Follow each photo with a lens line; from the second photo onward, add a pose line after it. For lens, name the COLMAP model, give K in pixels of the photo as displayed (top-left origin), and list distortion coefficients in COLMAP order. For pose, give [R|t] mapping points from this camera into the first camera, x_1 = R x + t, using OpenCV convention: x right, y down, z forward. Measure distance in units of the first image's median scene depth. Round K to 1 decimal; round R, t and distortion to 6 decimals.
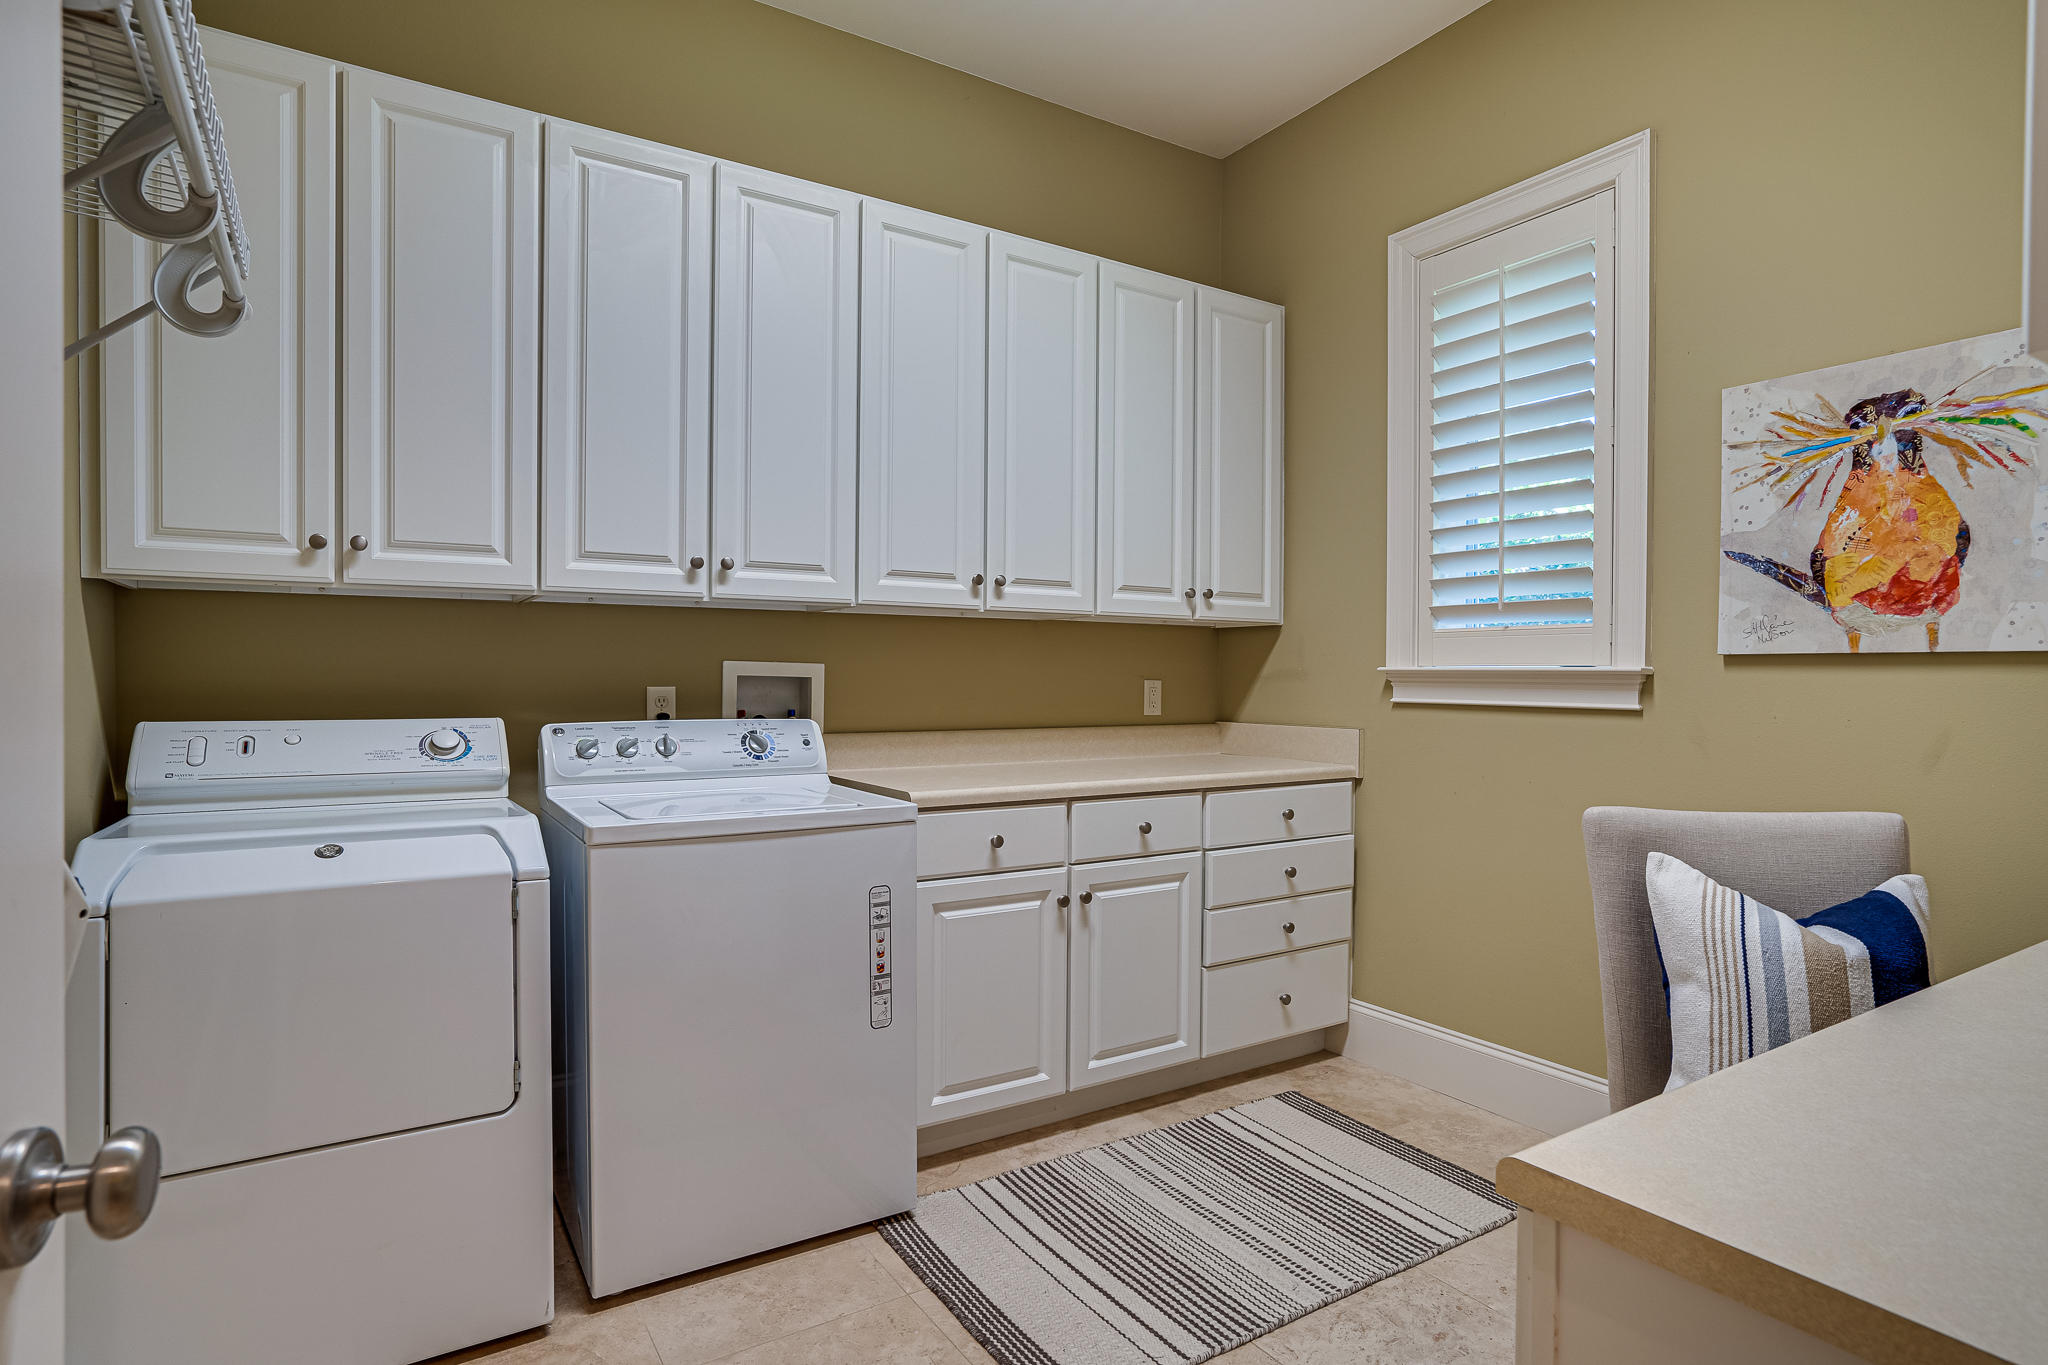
lens RADIAL K [[952.4, 0, 1013.5], [0, 952.4, 687.1], [0, 0, 1]] dist [-0.061158, 0.024067]
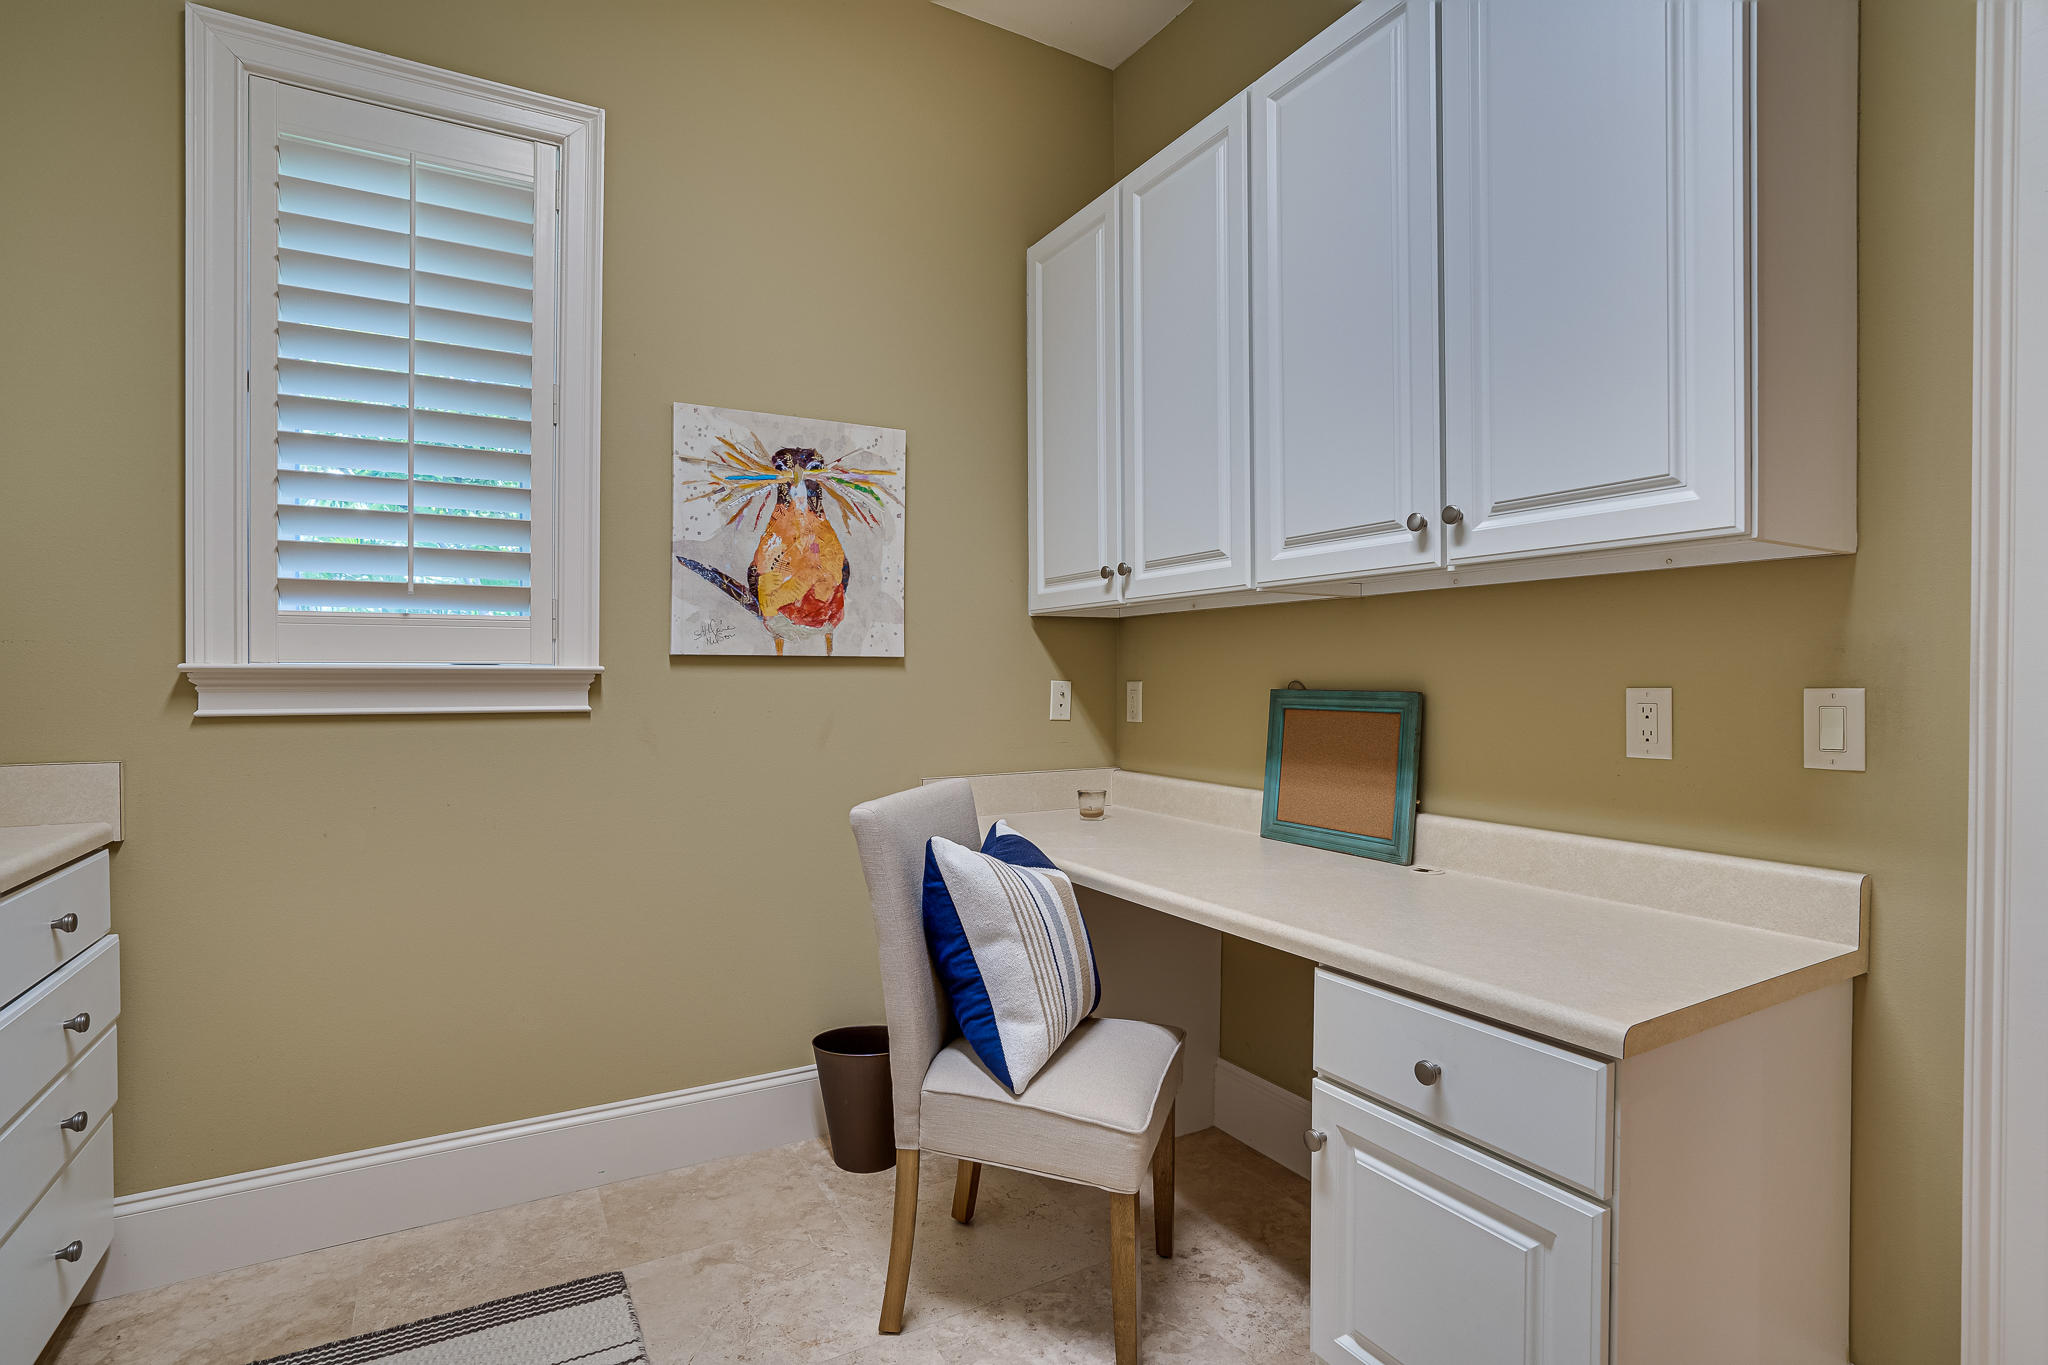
lens RADIAL K [[952.4, 0, 1013.5], [0, 952.4, 687.1], [0, 0, 1]] dist [-0.061158, 0.024067]
pose [[0.092880, -0.015378, 0.995559, -0.291068], [0.013895, 0.999803, 0.014147, -0.008903], [-0.995580, 0.012519, 0.093076, 0.568733]]
